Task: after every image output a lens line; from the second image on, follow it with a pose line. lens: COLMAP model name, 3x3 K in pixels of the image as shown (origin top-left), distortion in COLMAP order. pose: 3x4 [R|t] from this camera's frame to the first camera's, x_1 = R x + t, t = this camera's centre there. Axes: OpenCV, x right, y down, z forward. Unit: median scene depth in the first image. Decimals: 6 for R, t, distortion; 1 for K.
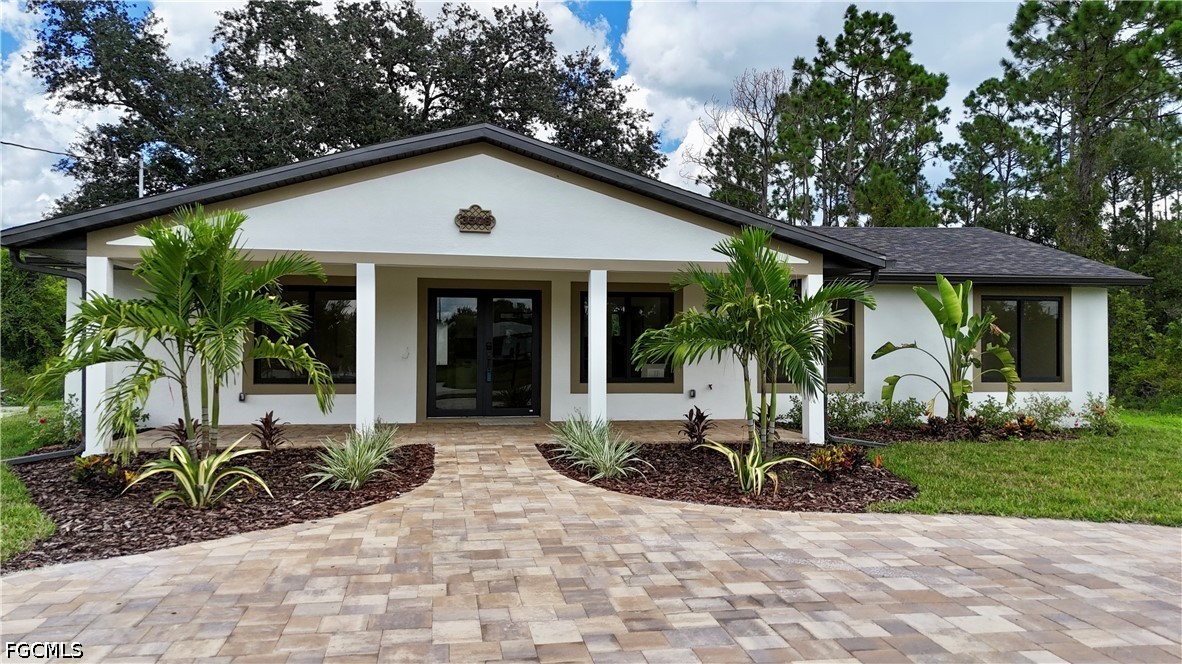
lens RADIAL K [[862.7, 0, 596.9], [0, 862.7, 337.1], [0, 0, 1]] dist [0.072939, -0.073998]
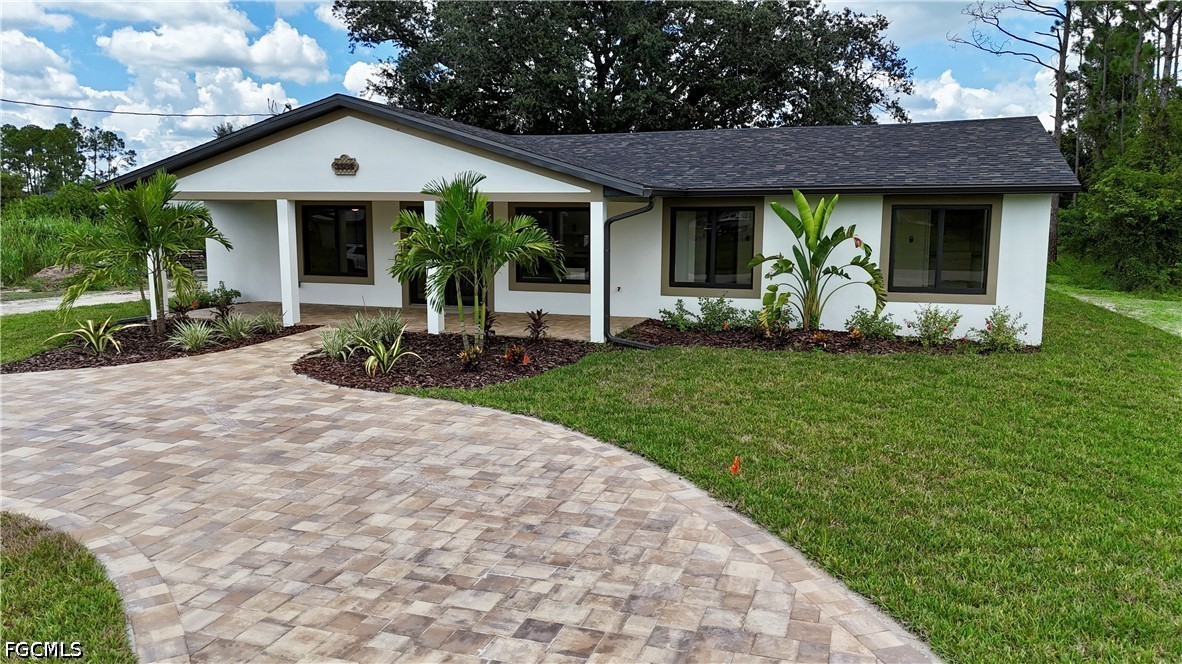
lens RADIAL K [[862.7, 0, 596.9], [0, 862.7, 337.1], [0, 0, 1]] dist [0.072939, -0.073998]
pose [[0.883579, 0.064665, -0.463796, 0.819253], [0.005925, 0.988797, 0.149151, -0.065643], [0.468245, -0.134535, 0.873297, -0.054296]]
